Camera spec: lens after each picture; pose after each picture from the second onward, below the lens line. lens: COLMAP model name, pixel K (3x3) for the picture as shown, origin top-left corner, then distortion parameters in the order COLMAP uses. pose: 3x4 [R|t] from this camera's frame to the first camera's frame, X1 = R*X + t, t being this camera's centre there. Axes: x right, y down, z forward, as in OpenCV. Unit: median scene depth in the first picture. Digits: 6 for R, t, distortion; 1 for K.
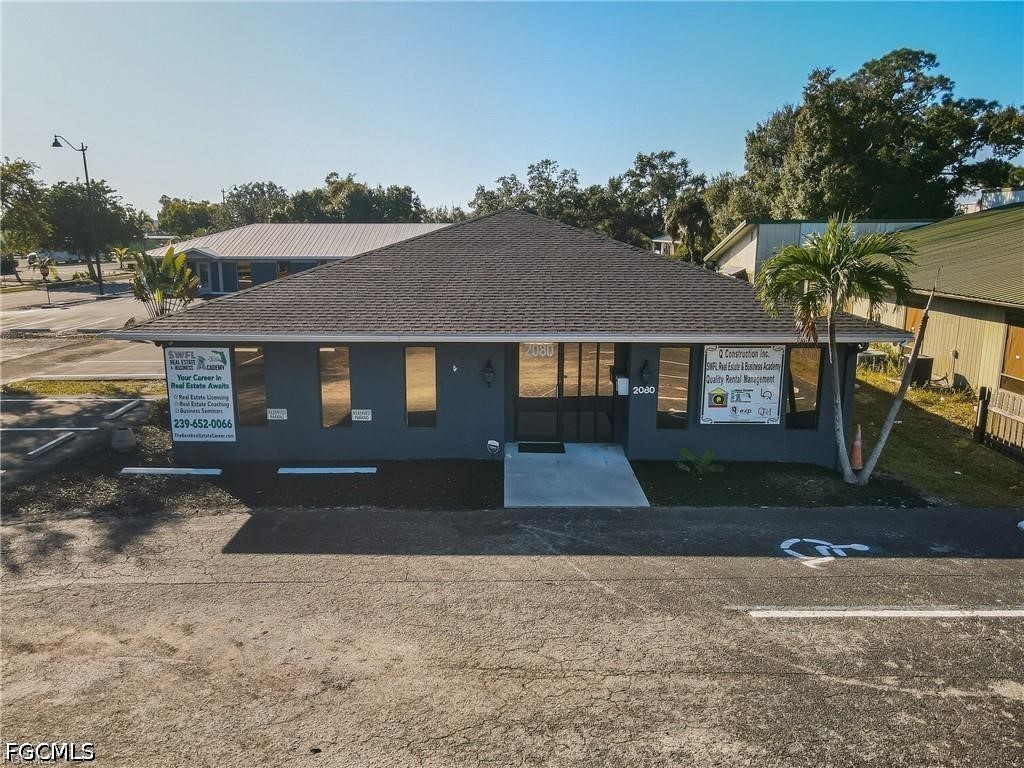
lens RADIAL K [[854.9, 0, 509.2], [0, 854.9, 387.4], [0, 0, 1]] dist [-0.014072, -0.001314]
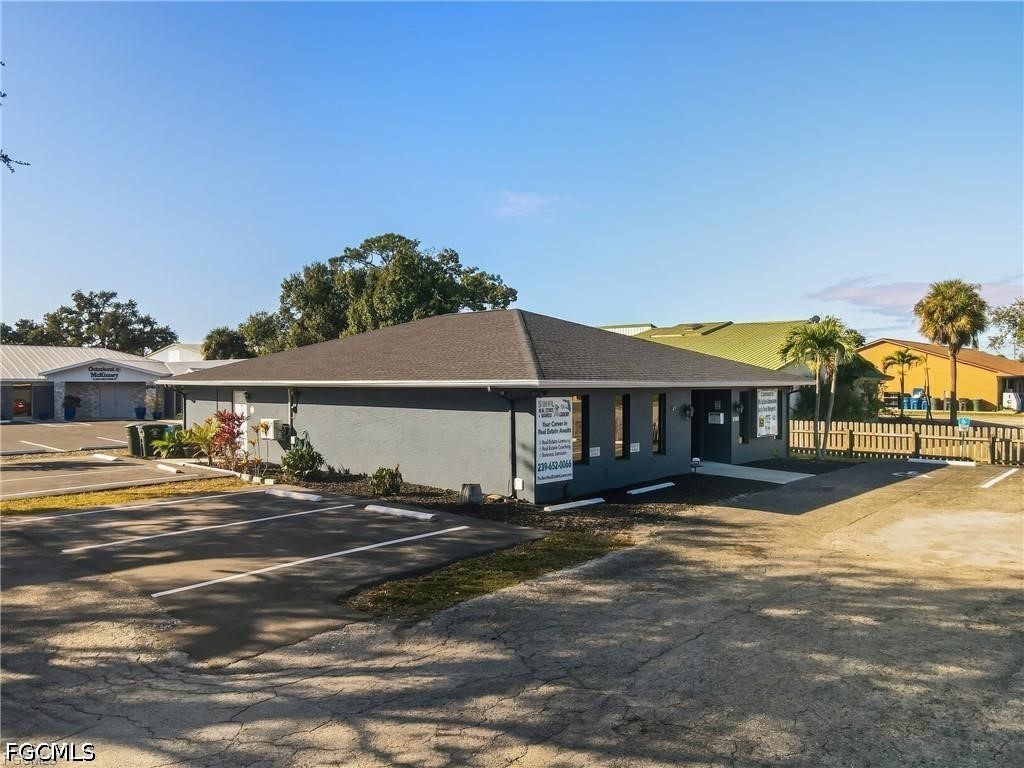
lens RADIAL K [[773.4, 0, 511.2], [0, 773.4, 384.1], [0, 0, 1]] dist [0.001116, 0.002287]
pose [[0.668549, -0.005934, 0.743645, -1.165443], [0.138543, 0.983456, -0.116704, 0.048559], [-0.730649, 0.181049, 0.658310, 0.356002]]
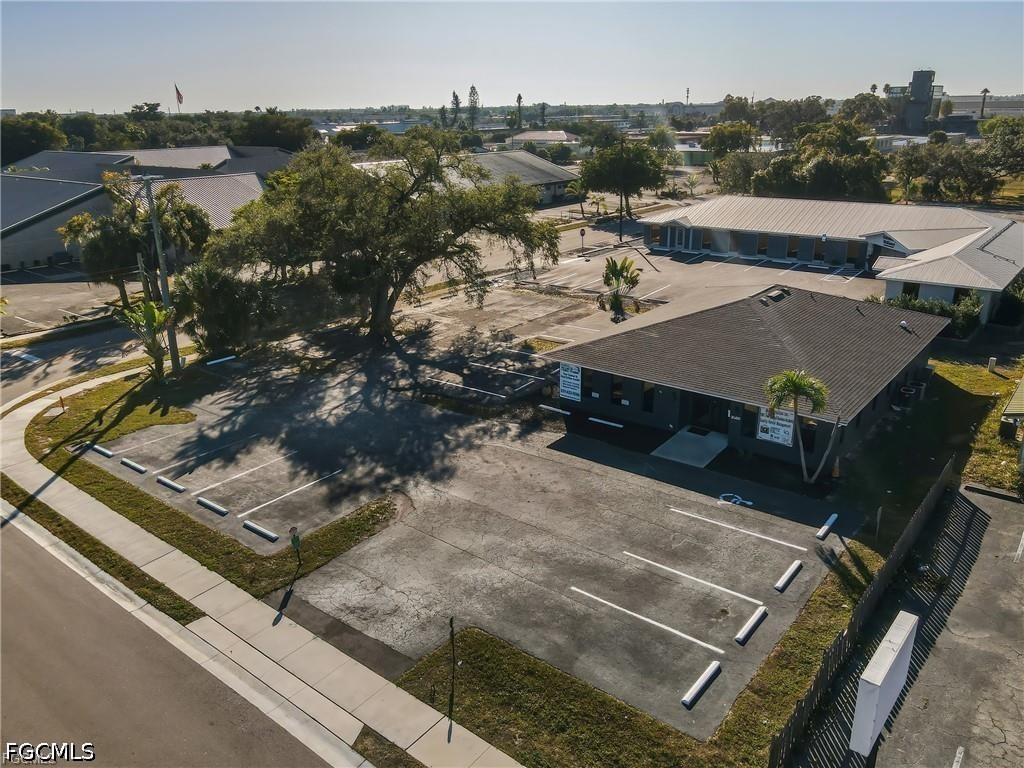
lens RADIAL K [[773.4, 0, 513.6], [0, 773.4, 384.8], [0, 0, 1]] dist [0.001116, 0.002287]
pose [[0.800486, 0.191343, -0.567987, 0.828209], [-0.107849, 0.978187, 0.177535, -0.379306], [0.589568, -0.080858, 0.803661, -0.964319]]
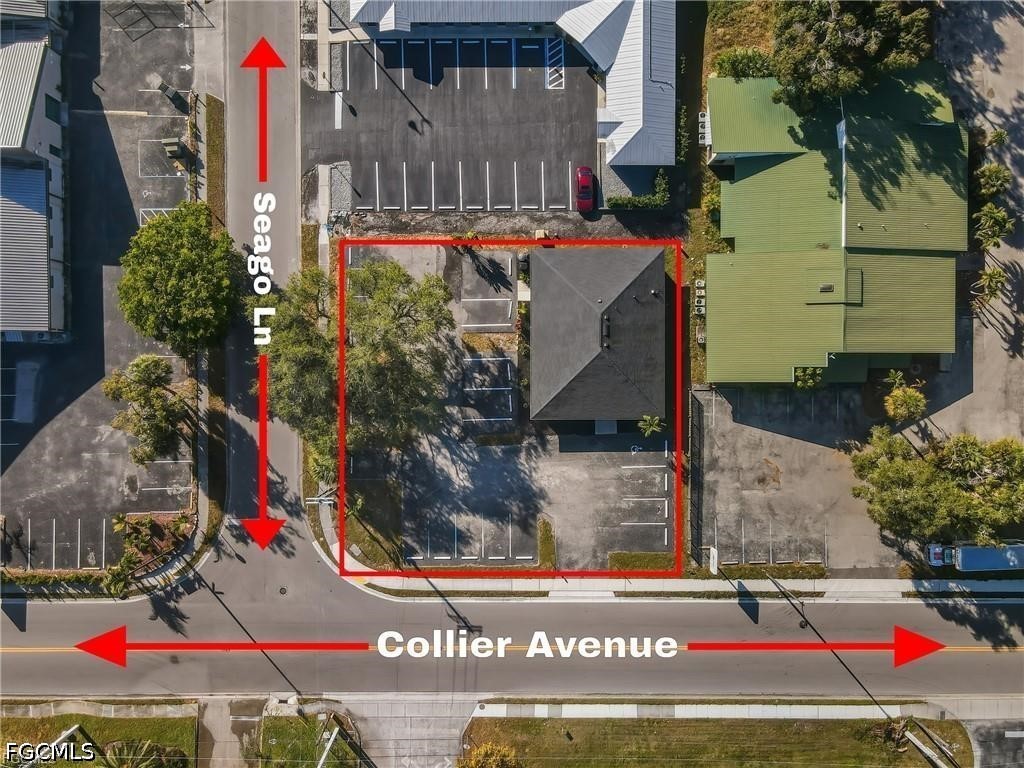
lens RADIAL K [[773.4, 0, 511.6], [0, 773.4, 383.9], [0, 0, 1]] dist [0.001116, 0.002287]
pose [[0.999514, -0.031131, -0.001647, -0.559989], [0.006974, 0.171773, 0.985112, -5.171520], [-0.030385, -0.984644, 0.171907, 0.312244]]
